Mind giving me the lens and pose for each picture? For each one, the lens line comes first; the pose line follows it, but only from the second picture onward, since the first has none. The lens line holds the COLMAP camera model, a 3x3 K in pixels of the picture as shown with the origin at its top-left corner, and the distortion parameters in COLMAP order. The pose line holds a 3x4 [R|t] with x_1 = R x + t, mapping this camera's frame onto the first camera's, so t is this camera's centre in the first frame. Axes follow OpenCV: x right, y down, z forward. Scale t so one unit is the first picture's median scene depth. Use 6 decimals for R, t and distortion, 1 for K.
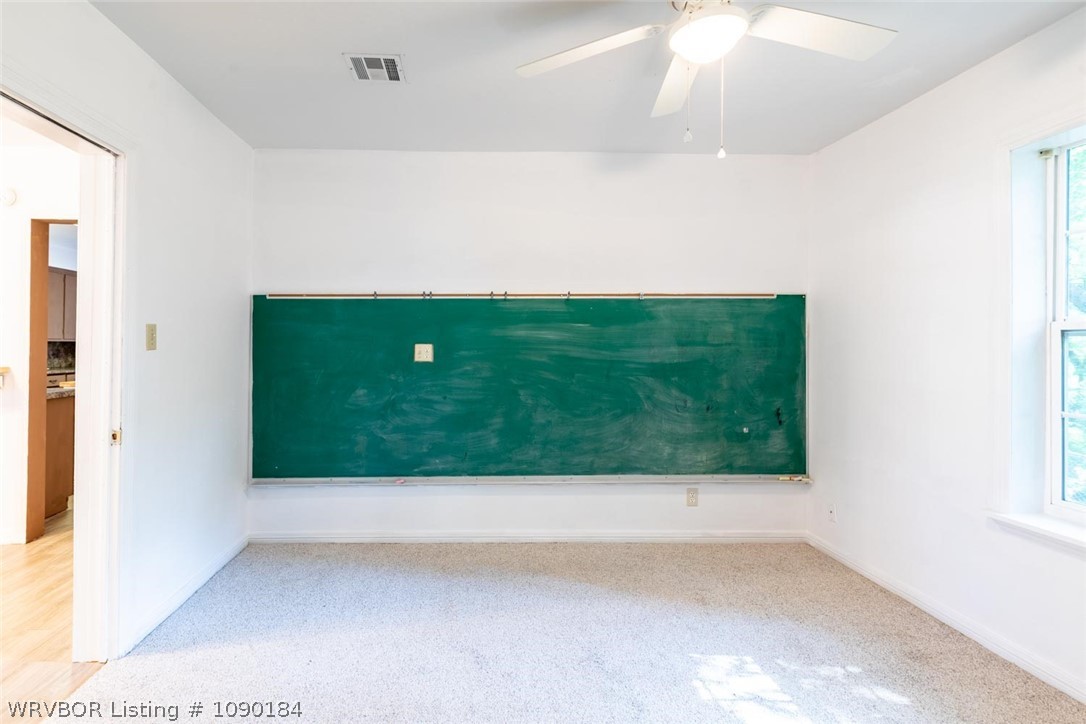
lens RADIAL K [[510.3, 0, 542.7], [0, 510.3, 345.5], [0, 0, 1]] dist [-0.002859, -0.000350]
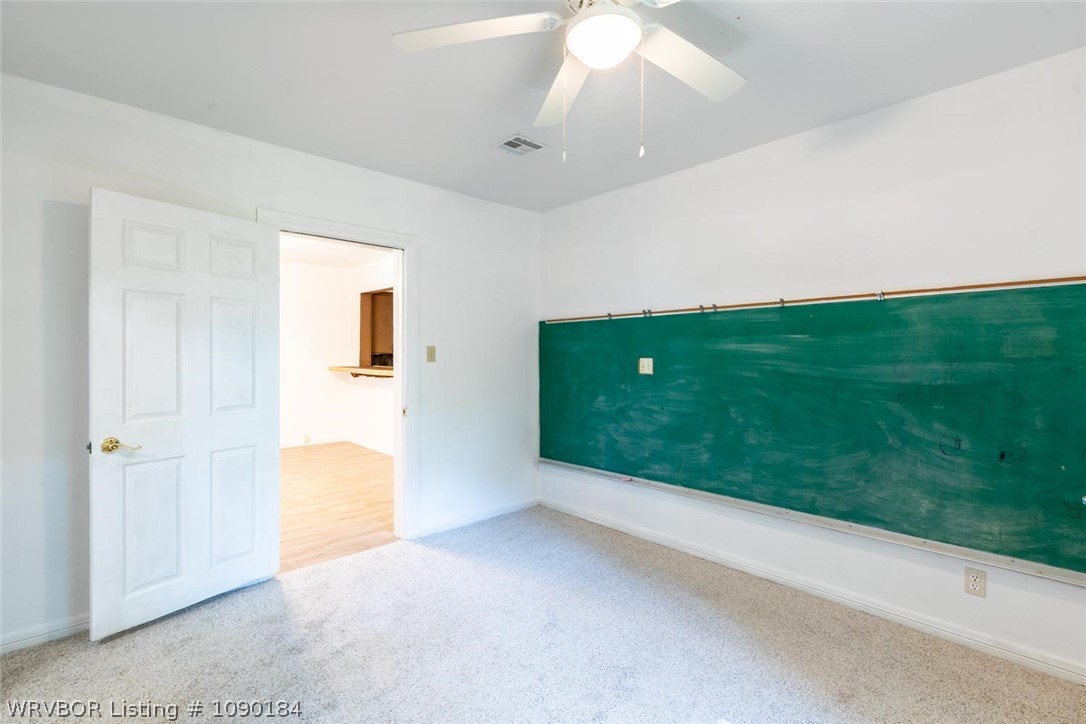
lens RADIAL K [[498.4, 0, 544.8], [0, 498.4, 359.7], [0, 0, 1]] dist [0.000592, -0.000305]
pose [[0.666404, 0.004103, -0.745579, 0.415061], [-0.001085, 0.999989, 0.004534, -0.003783], [0.745590, -0.002212, 0.666402, 0.125767]]
